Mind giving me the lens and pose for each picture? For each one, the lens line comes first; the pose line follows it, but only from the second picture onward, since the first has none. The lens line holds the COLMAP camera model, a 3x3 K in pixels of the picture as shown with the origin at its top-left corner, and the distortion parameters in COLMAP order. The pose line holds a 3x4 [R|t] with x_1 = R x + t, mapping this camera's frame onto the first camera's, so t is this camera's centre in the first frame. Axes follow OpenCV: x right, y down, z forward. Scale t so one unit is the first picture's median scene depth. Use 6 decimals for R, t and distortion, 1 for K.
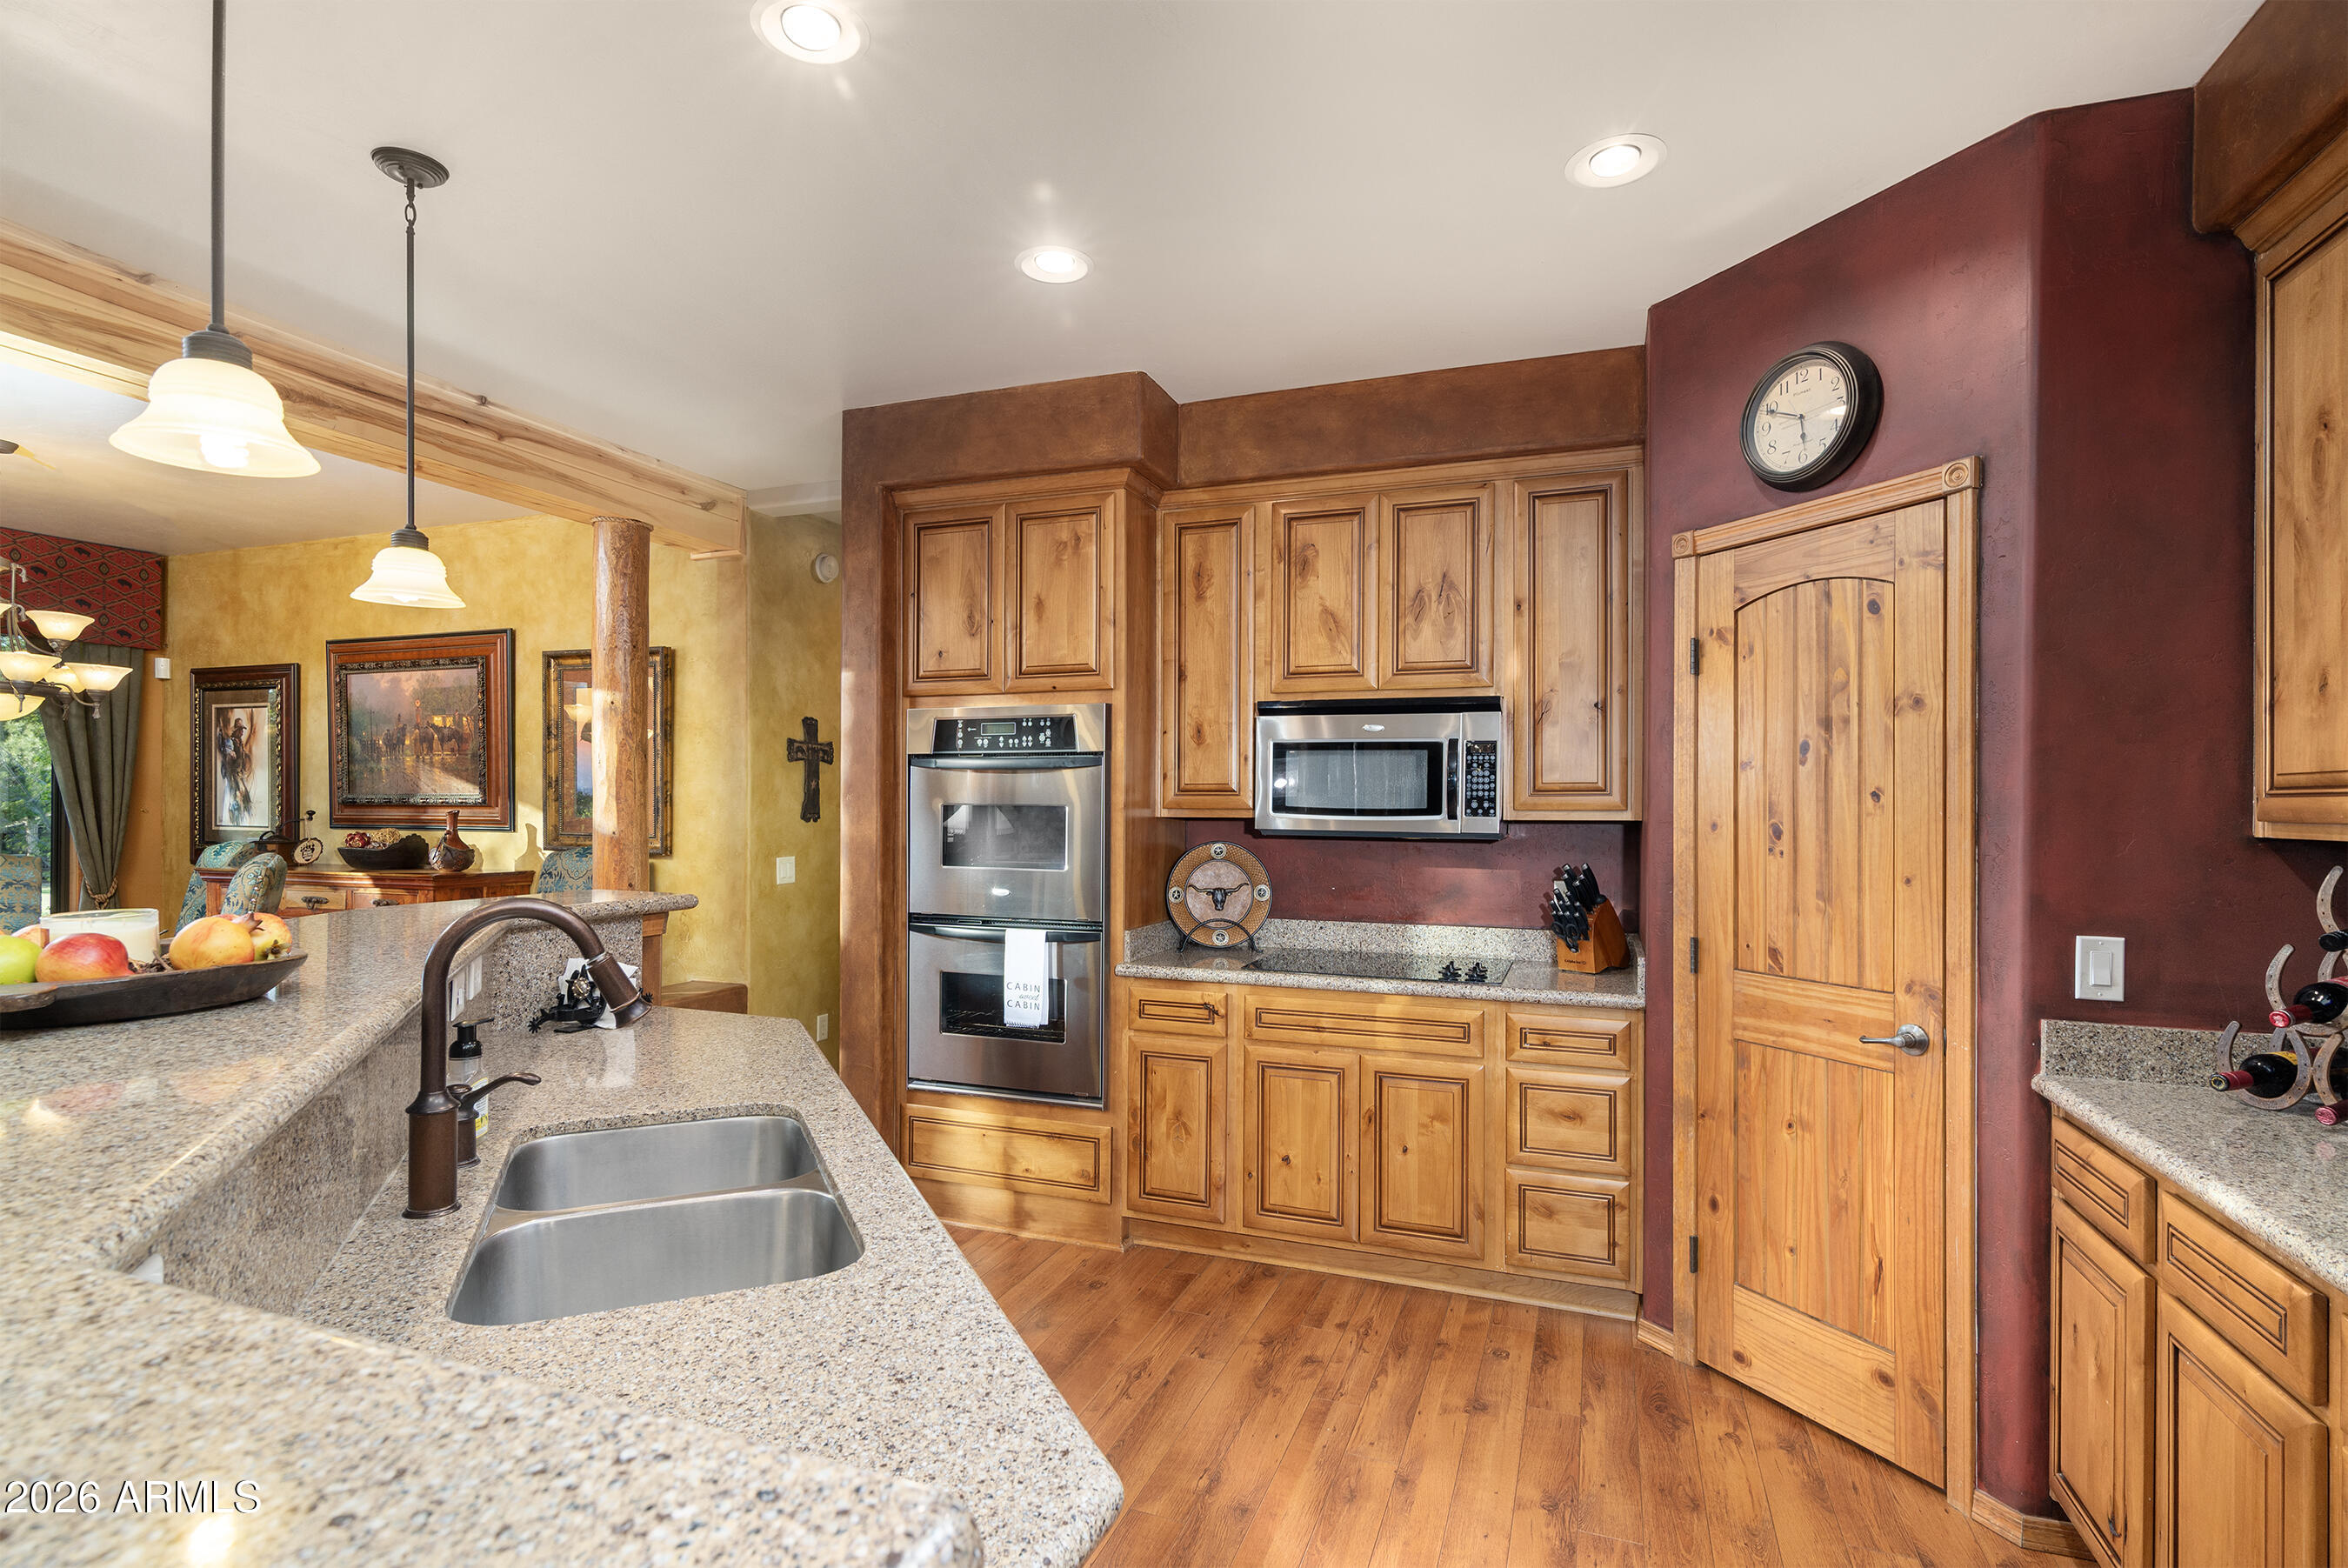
lens RADIAL K [[1161.9, 0, 1168.9], [0, 1161.9, 799.6], [0, 0, 1]] dist [0.002302, 0.000497]
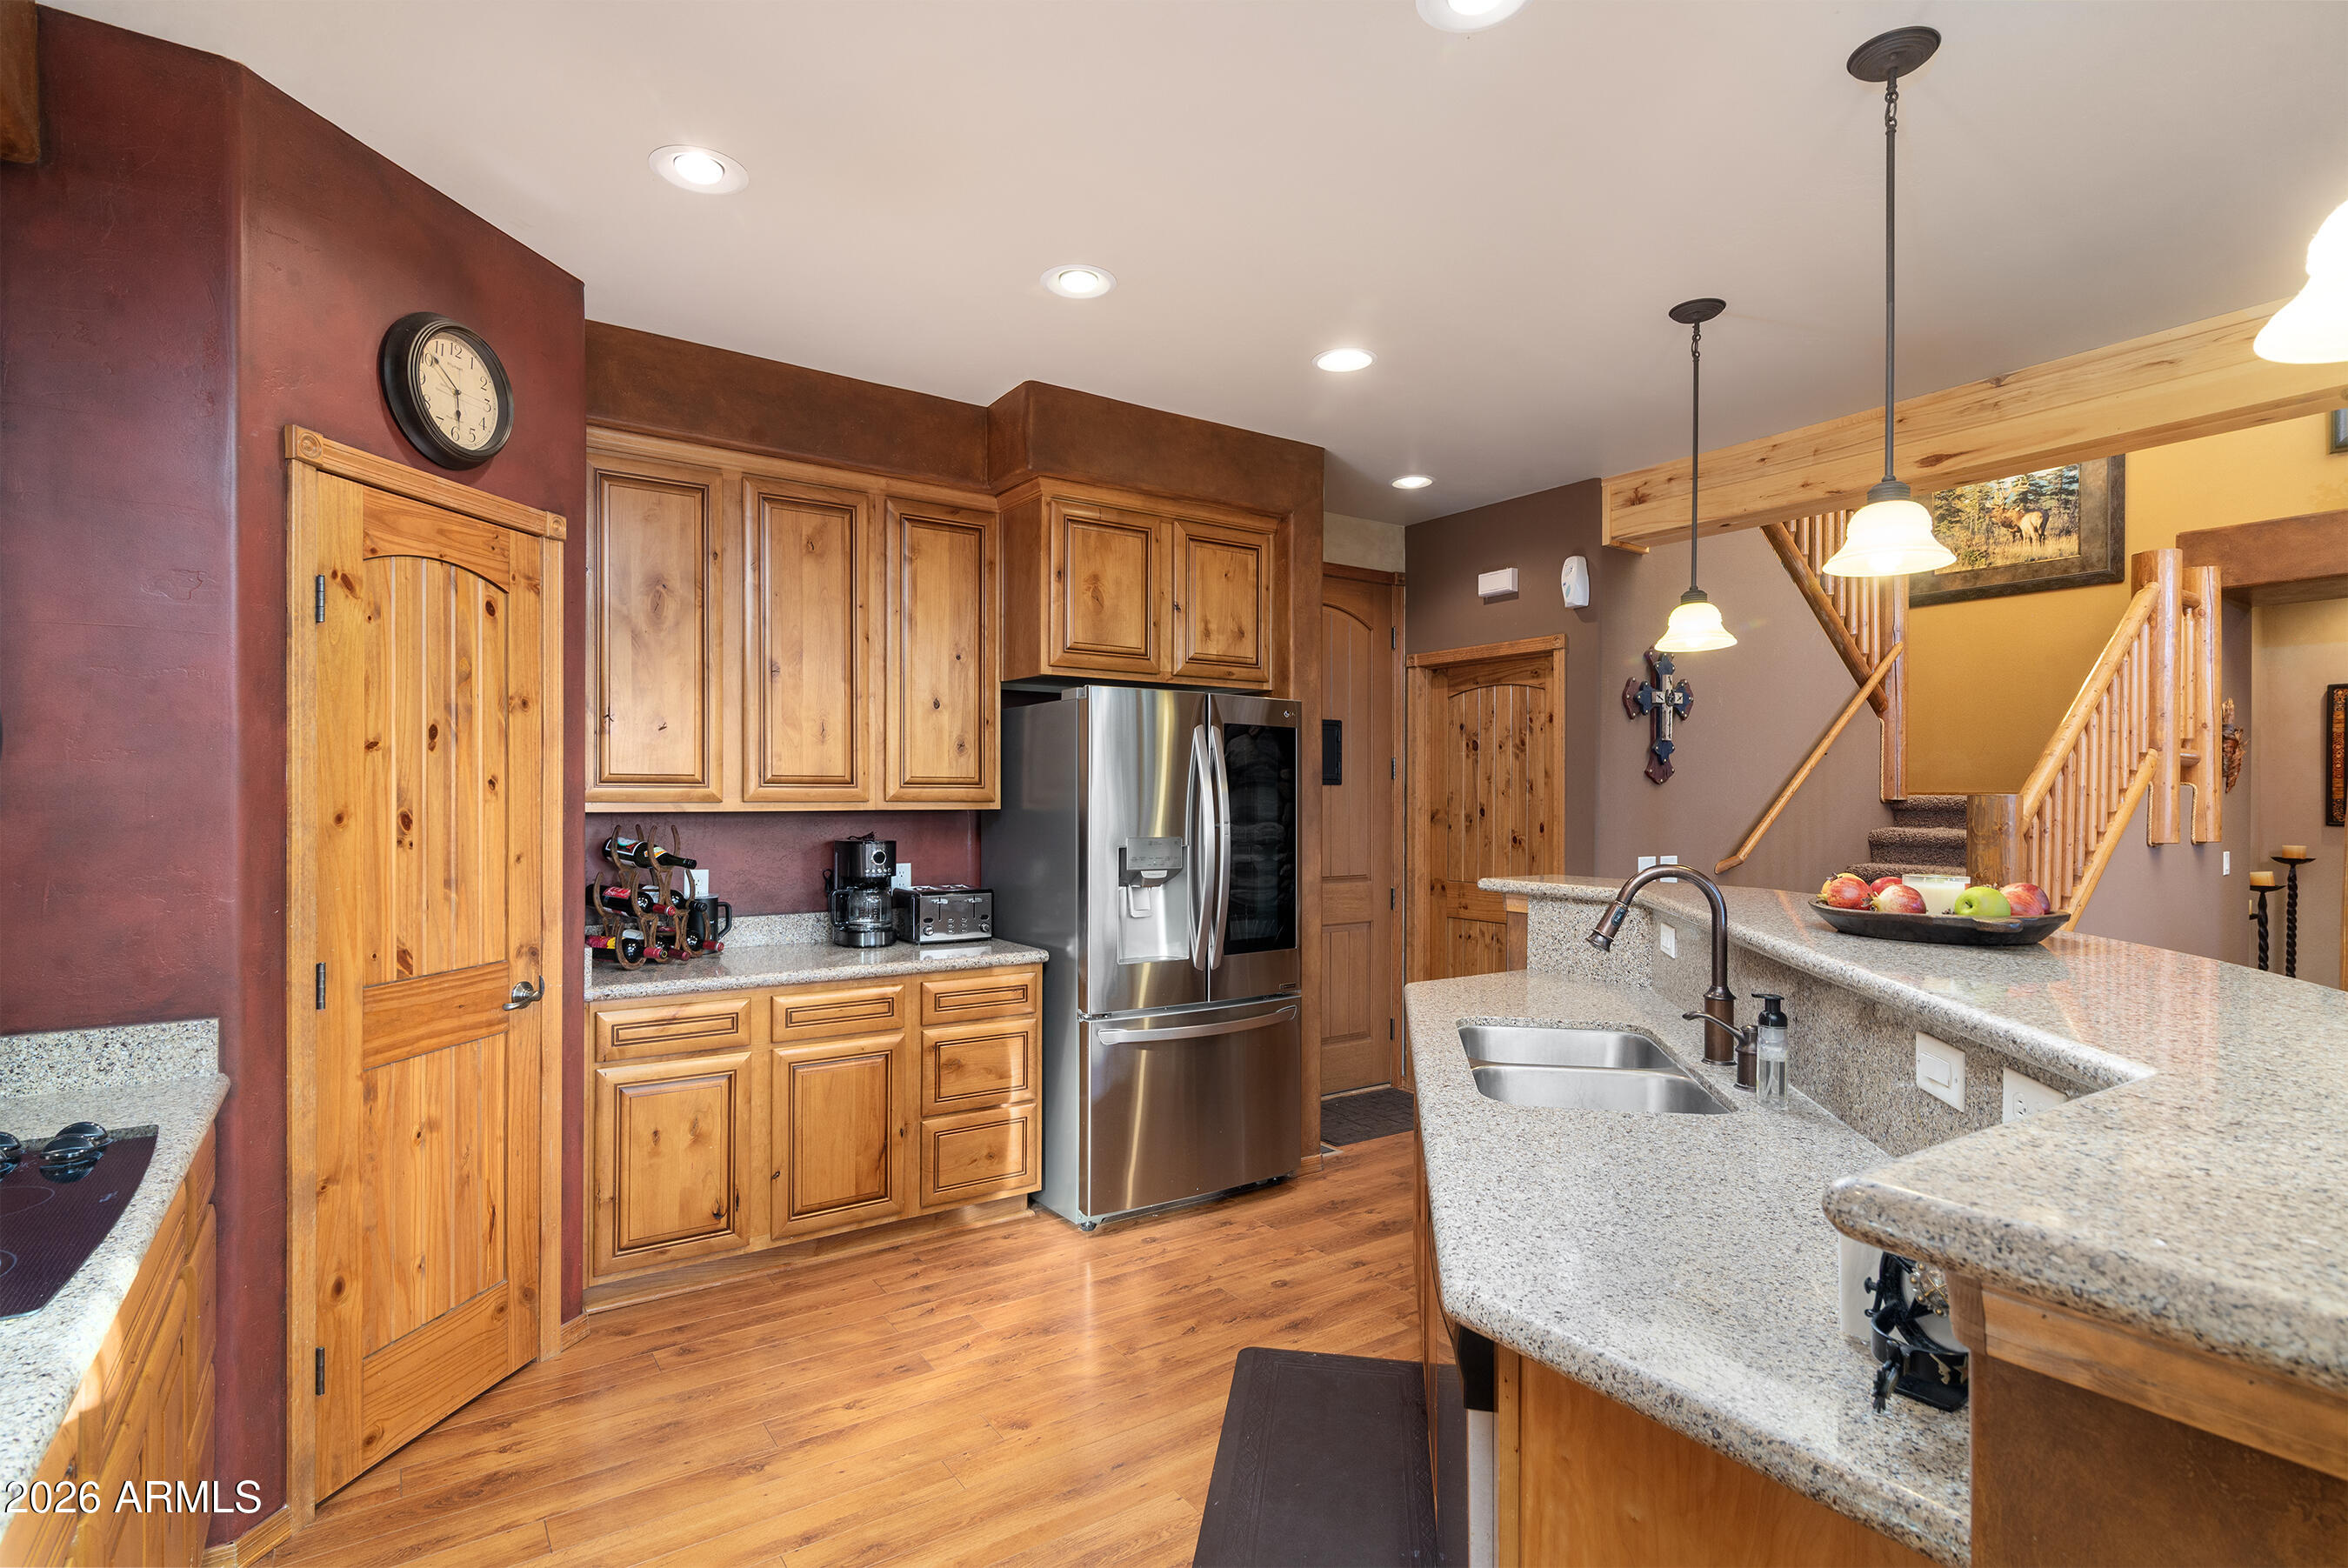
lens RADIAL K [[1161.9, 0, 1168.9], [0, 1161.9, 799.6], [0, 0, 1]] dist [0.002302, 0.000497]
pose [[-0.819312, -0.009106, 0.573276, -0.352318], [-0.007960, 0.999958, 0.004508, 0.001145], [-0.573293, -0.000870, -0.819350, 1.016550]]
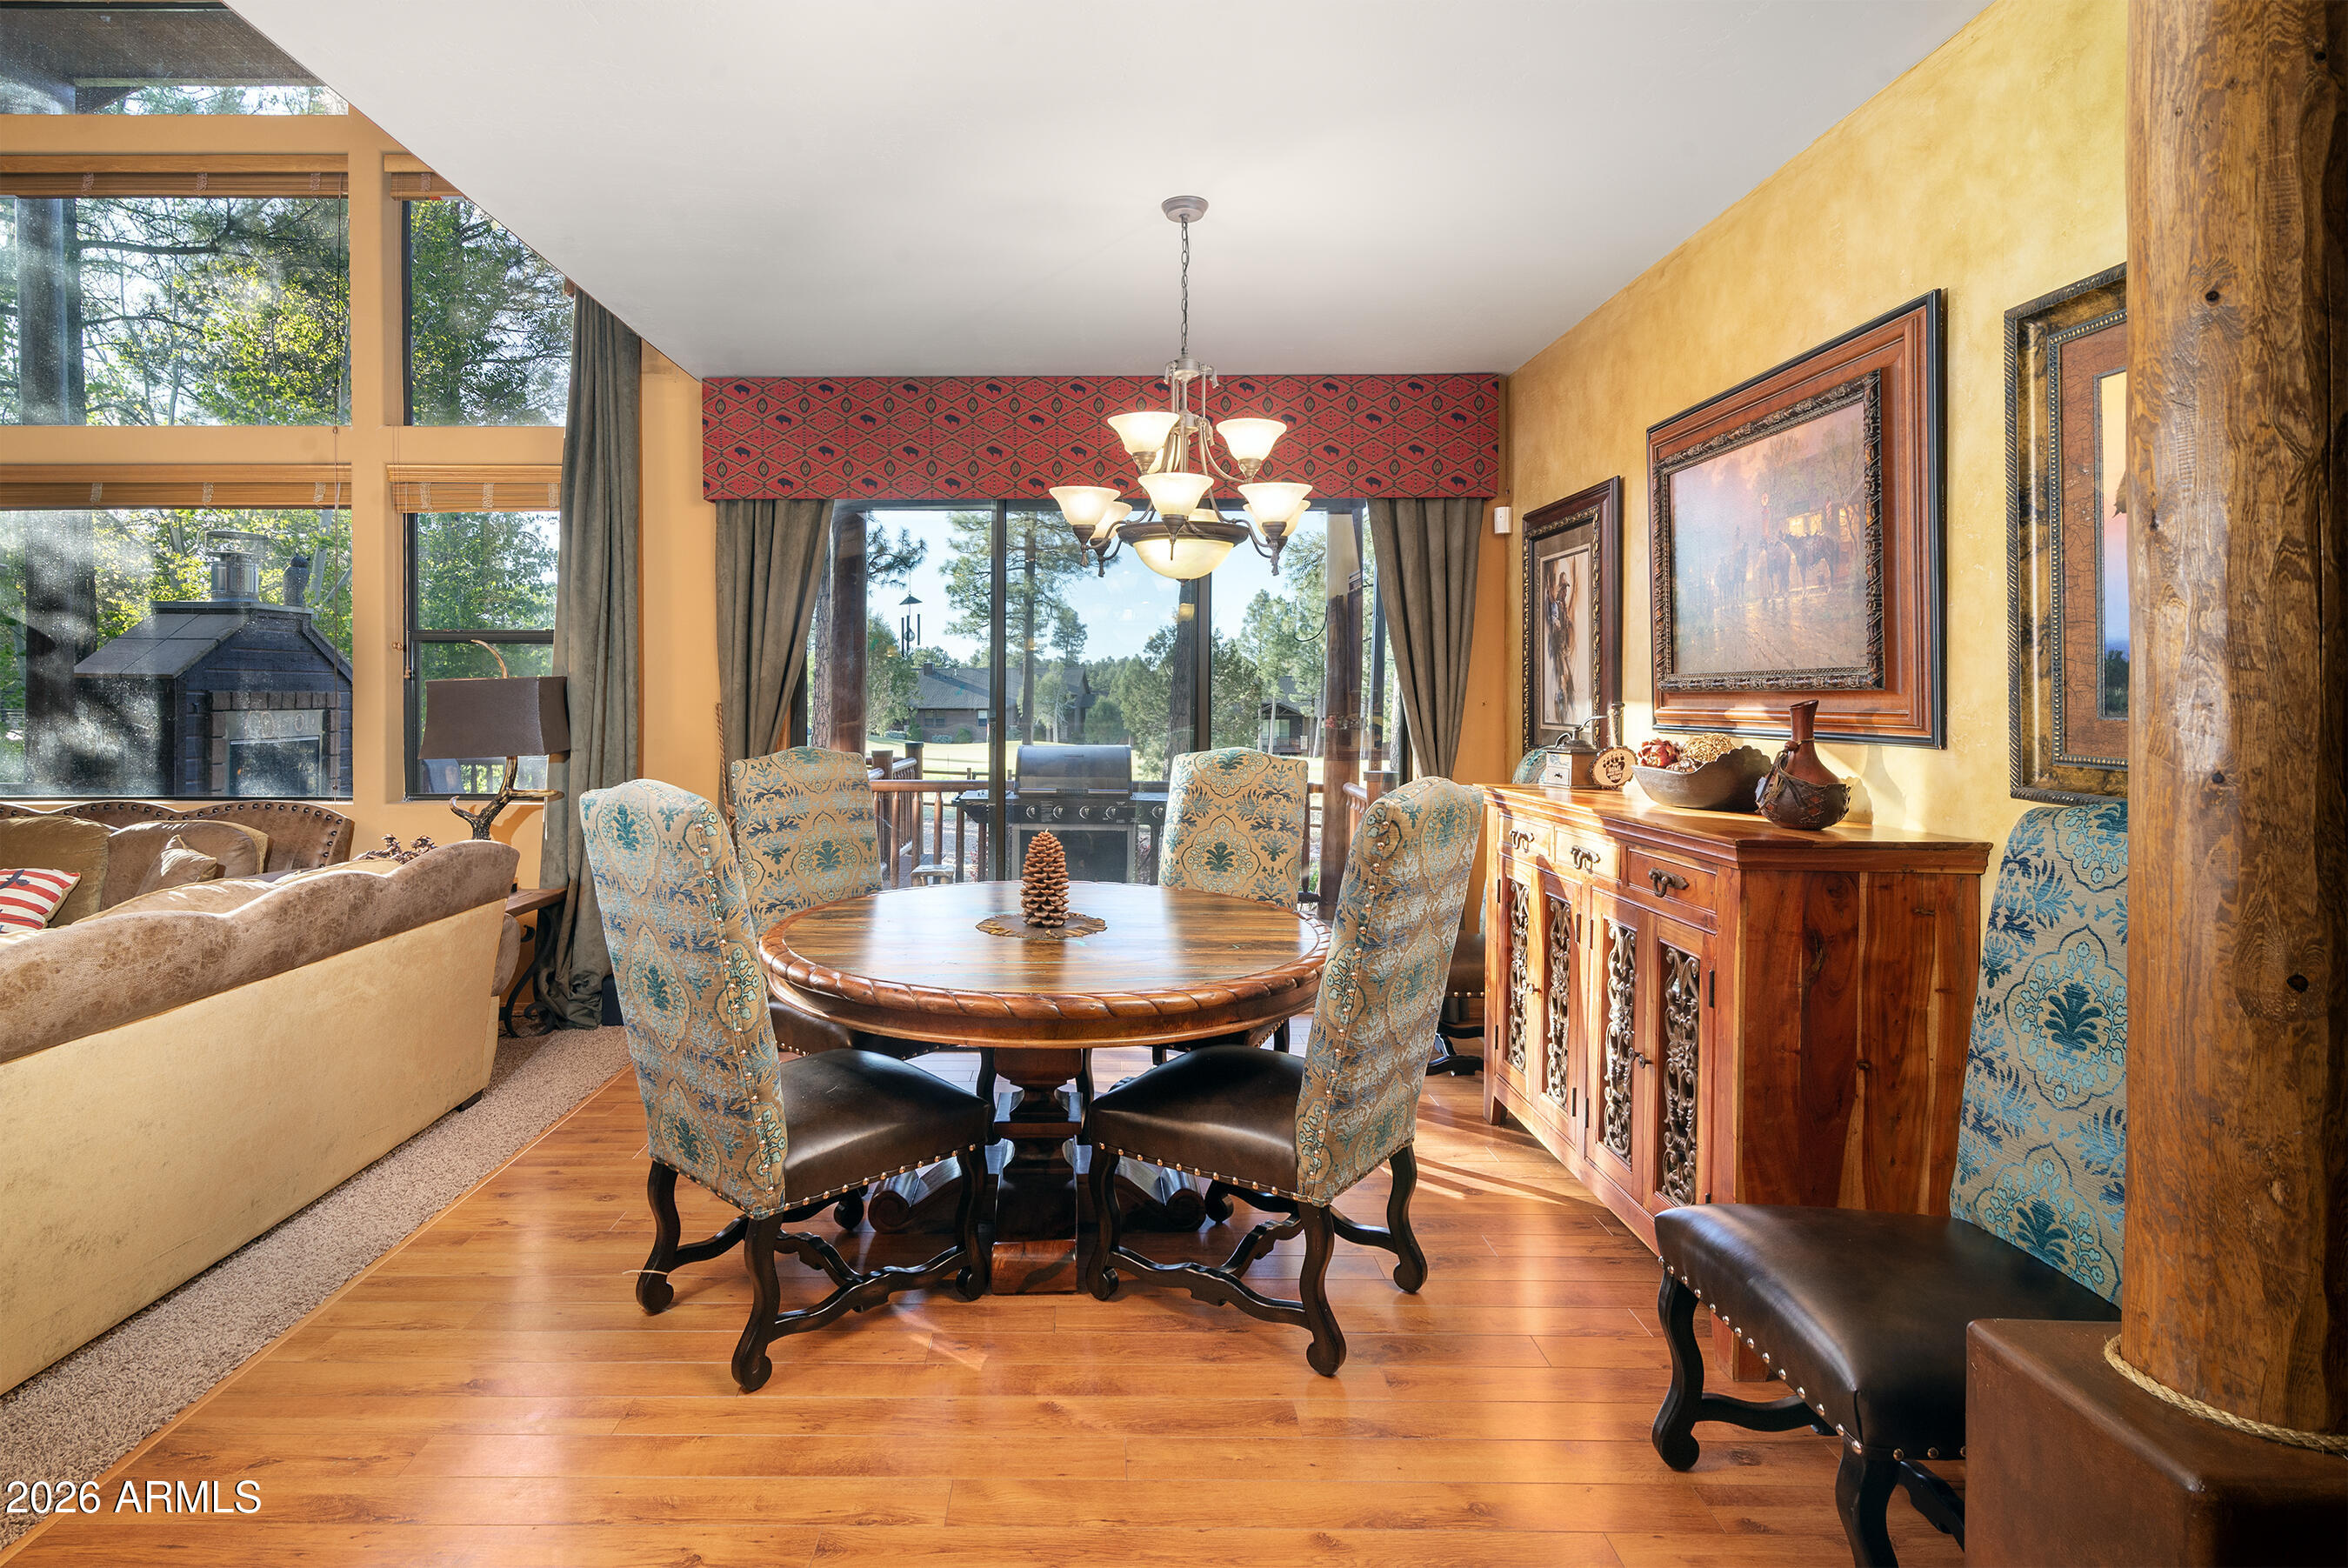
lens RADIAL K [[1182.1, 0, 1085.7], [0, 1182.1, 705.4], [0, 0, 1]] dist [0.008505, 0.000909]
pose [[0.344041, 0.002307, -0.938952, -0.357137], [0.003823, 0.999985, 0.003858, 0.011238], [0.938947, -0.004917, 0.344027, 0.765225]]
